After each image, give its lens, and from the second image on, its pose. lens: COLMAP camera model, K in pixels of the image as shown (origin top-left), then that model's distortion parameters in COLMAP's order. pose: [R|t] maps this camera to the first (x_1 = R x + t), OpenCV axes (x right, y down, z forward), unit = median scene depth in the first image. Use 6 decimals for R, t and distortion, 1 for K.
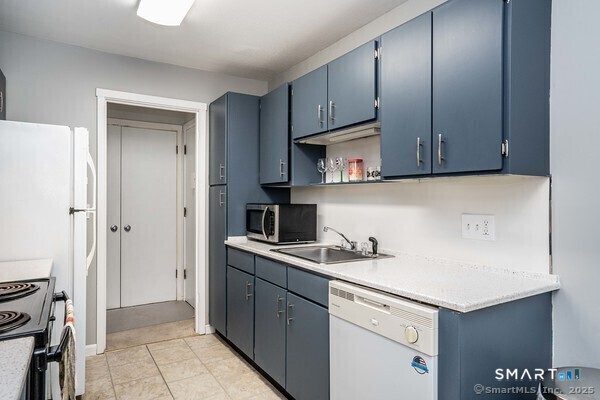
lens RADIAL K [[377.1, 0, 301.2], [0, 377.1, 197.5], [0, 0, 1]] dist [0.009080, 0.005306]
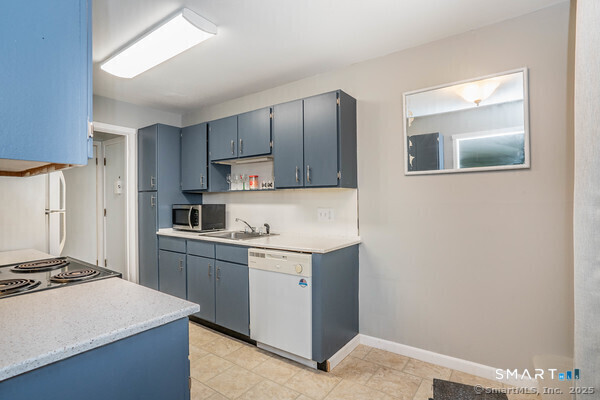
lens RADIAL K [[304.6, 0, 297.9], [0, 304.6, 202.4], [0, 0, 1]] dist [-0.004961, -0.000154]
pose [[0.925990, -0.012314, 0.377346, -0.177773], [0.008110, 0.999886, 0.012726, -0.003048], [-0.377460, -0.008724, 0.925985, -0.270969]]
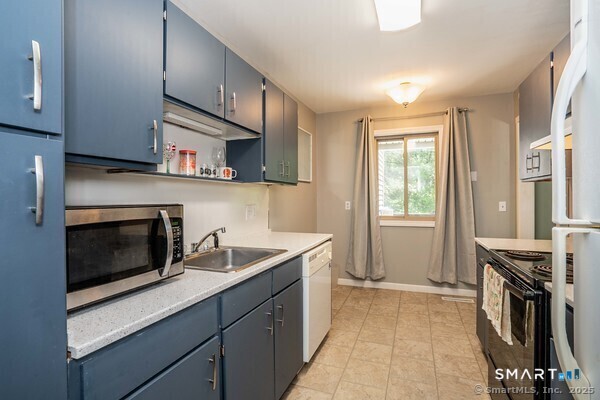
lens RADIAL K [[285.7, 0, 302.1], [0, 285.7, 198.9], [0, 0, 1]] dist [-0.000687, -0.000074]
pose [[-0.592541, -0.005497, 0.805521, -0.579866], [-0.009312, 0.999957, -0.000026, 0.009890], [-0.805486, -0.007517, -0.592567, 1.238520]]
